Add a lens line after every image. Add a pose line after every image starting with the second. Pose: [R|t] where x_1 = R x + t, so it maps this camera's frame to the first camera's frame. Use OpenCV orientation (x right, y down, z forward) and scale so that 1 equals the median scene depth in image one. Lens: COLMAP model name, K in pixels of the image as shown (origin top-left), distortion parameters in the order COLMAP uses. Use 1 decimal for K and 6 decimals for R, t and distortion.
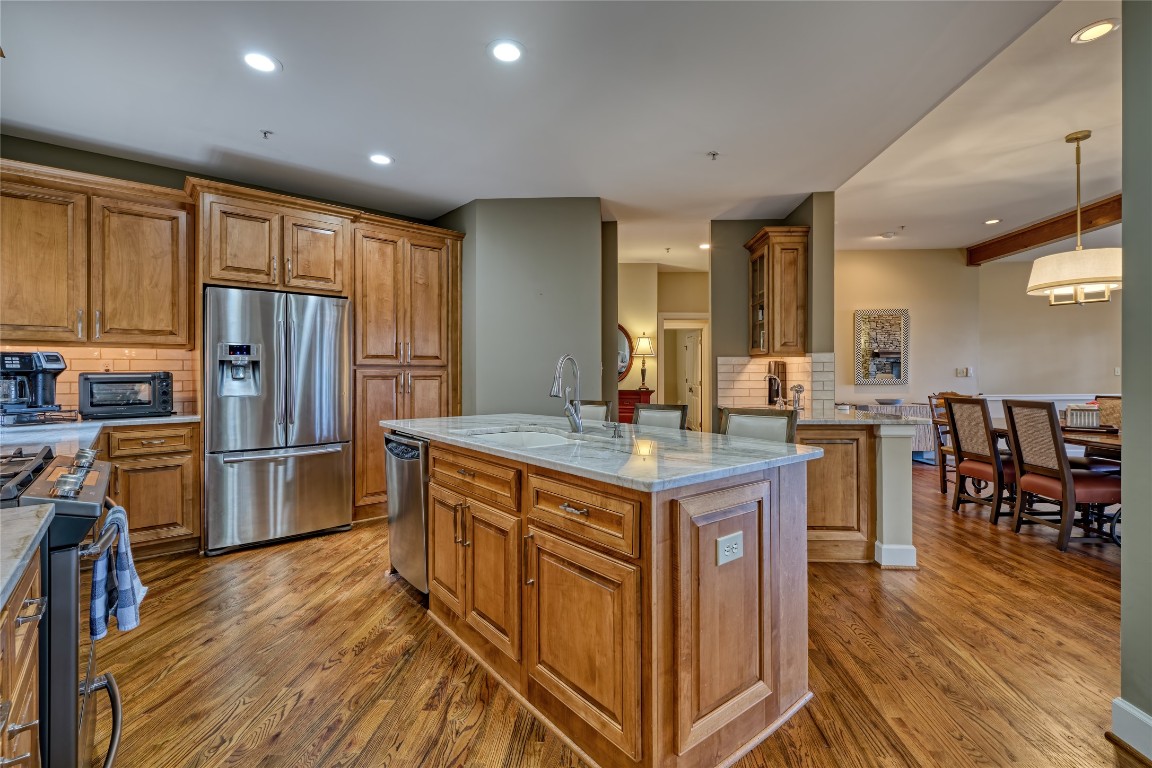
lens RADIAL K [[519.5, 0, 577.0], [0, 519.5, 375.2], [0, 0, 1]] dist [0.000404, -0.000423]
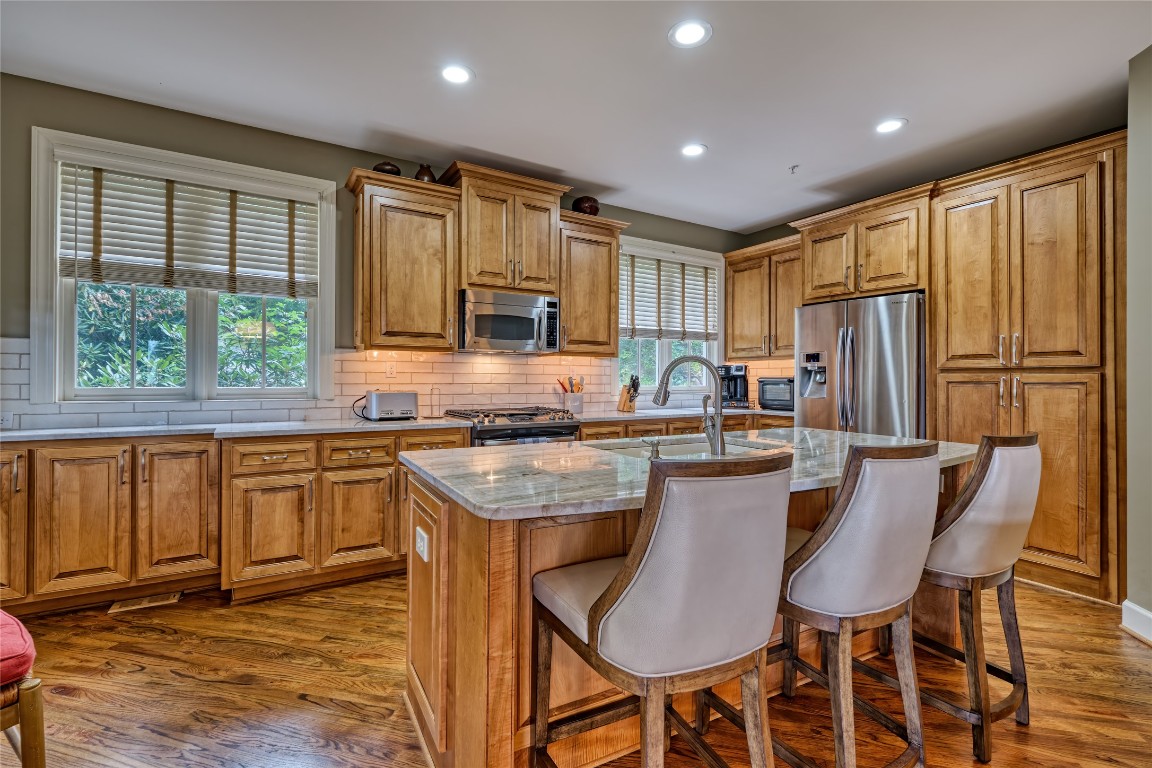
lens RADIAL K [[519.5, 0, 582.2], [0, 519.5, 378.8], [0, 0, 1]] dist [0.000404, -0.000423]
pose [[-0.142670, 0.003090, -0.989765, 0.484996], [-0.003843, 0.999986, 0.003676, -0.003872], [0.989763, 0.004328, -0.142656, 0.568647]]
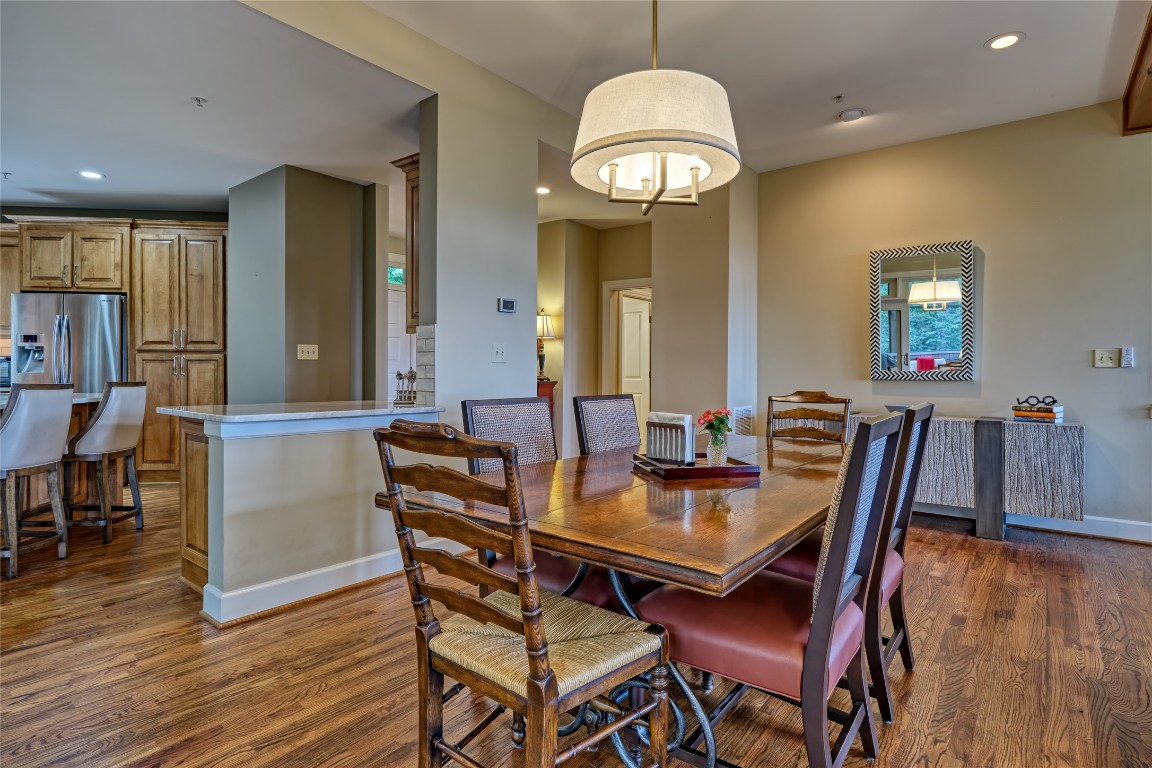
lens RADIAL K [[585.7, 0, 568.3], [0, 585.7, 370.4], [0, 0, 1]] dist [-0.004428, -0.000197]
pose [[0.821611, 0.008598, -0.569983, 1.155400], [-0.007151, 0.999963, 0.004776, 0.013658], [0.570003, 0.000152, 0.821642, 0.480231]]
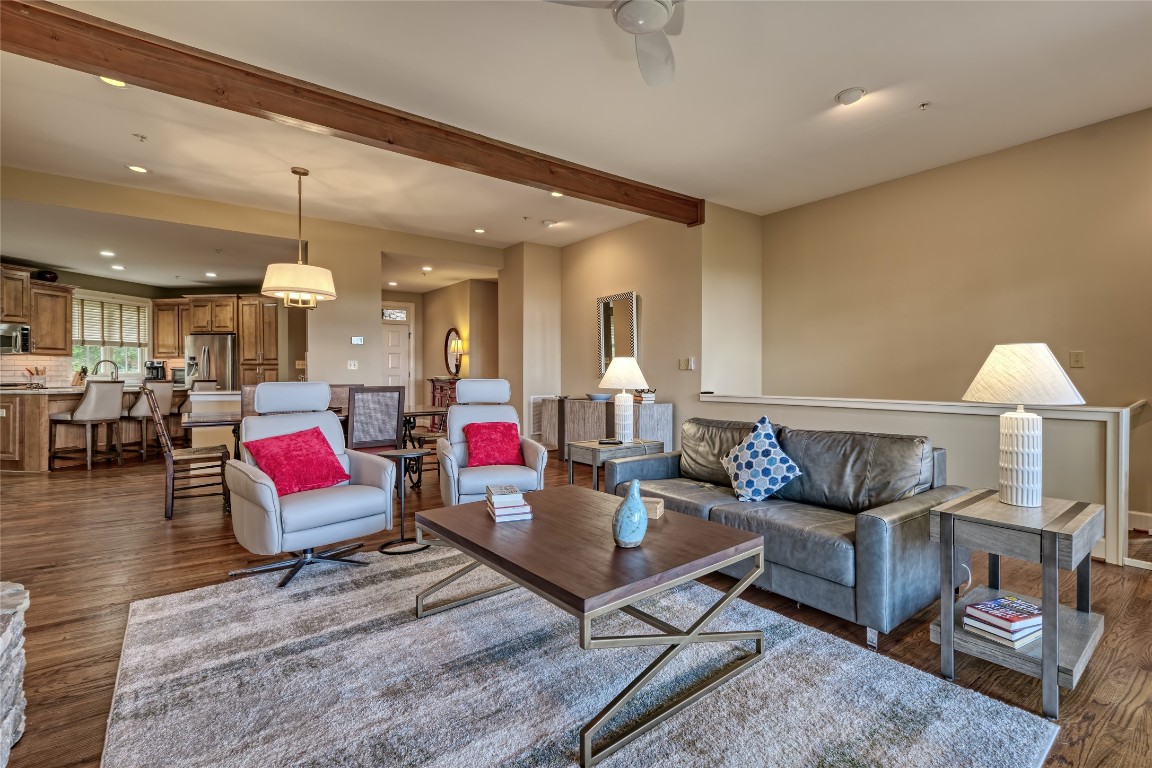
lens RADIAL K [[519.5, 0, 576.5], [0, 519.5, 377.0], [0, 0, 1]] dist [0.000404, -0.000423]
pose [[0.653026, 0.008502, -0.757288, 2.210492], [-0.001719, 0.999951, 0.009744, 0.012483], [0.757334, -0.005061, 0.653008, 0.653696]]
